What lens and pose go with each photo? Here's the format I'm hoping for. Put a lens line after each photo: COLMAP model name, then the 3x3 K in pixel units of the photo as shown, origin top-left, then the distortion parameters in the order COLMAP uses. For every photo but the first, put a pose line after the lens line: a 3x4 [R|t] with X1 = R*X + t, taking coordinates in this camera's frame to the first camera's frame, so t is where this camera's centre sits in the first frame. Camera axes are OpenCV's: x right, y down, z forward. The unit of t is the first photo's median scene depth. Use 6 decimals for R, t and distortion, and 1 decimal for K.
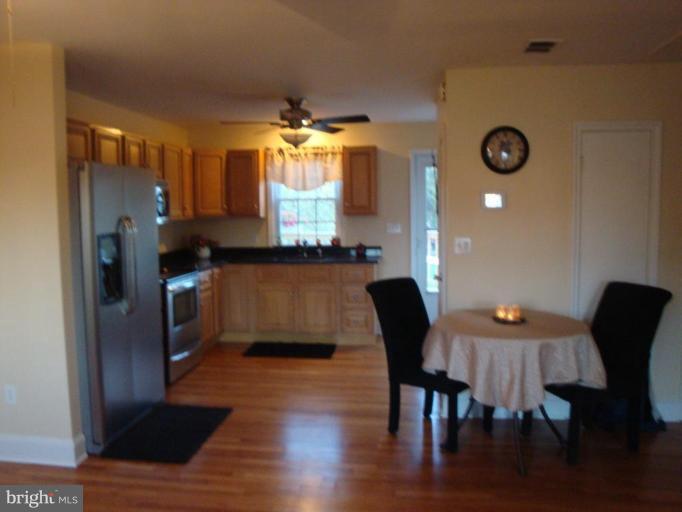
lens RADIAL K [[579.5, 0, 341.0], [0, 579.5, 256.0], [0, 0, 1]] dist [-0.083084, 0.008717]
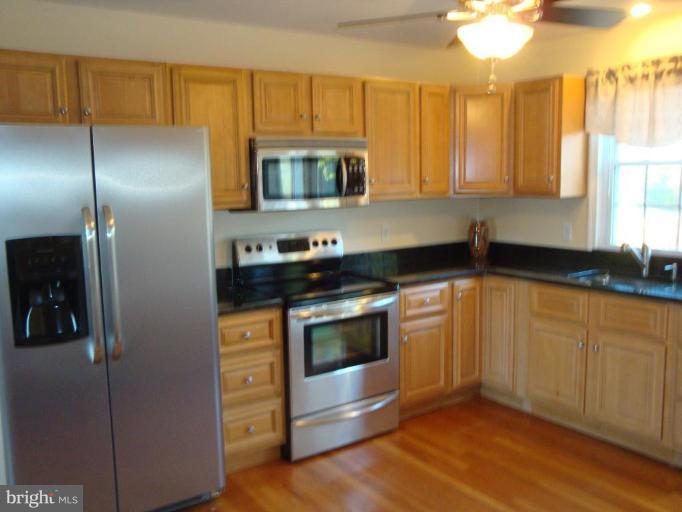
lens RADIAL K [[579.5, 0, 341.0], [0, 579.5, 256.0], [0, 0, 1]] dist [-0.083084, 0.008717]
pose [[0.623293, 0.098147, -0.775805, 0.162782], [-0.043121, 0.994897, 0.091220, -0.050205], [0.780799, -0.023403, 0.624344, 0.471774]]
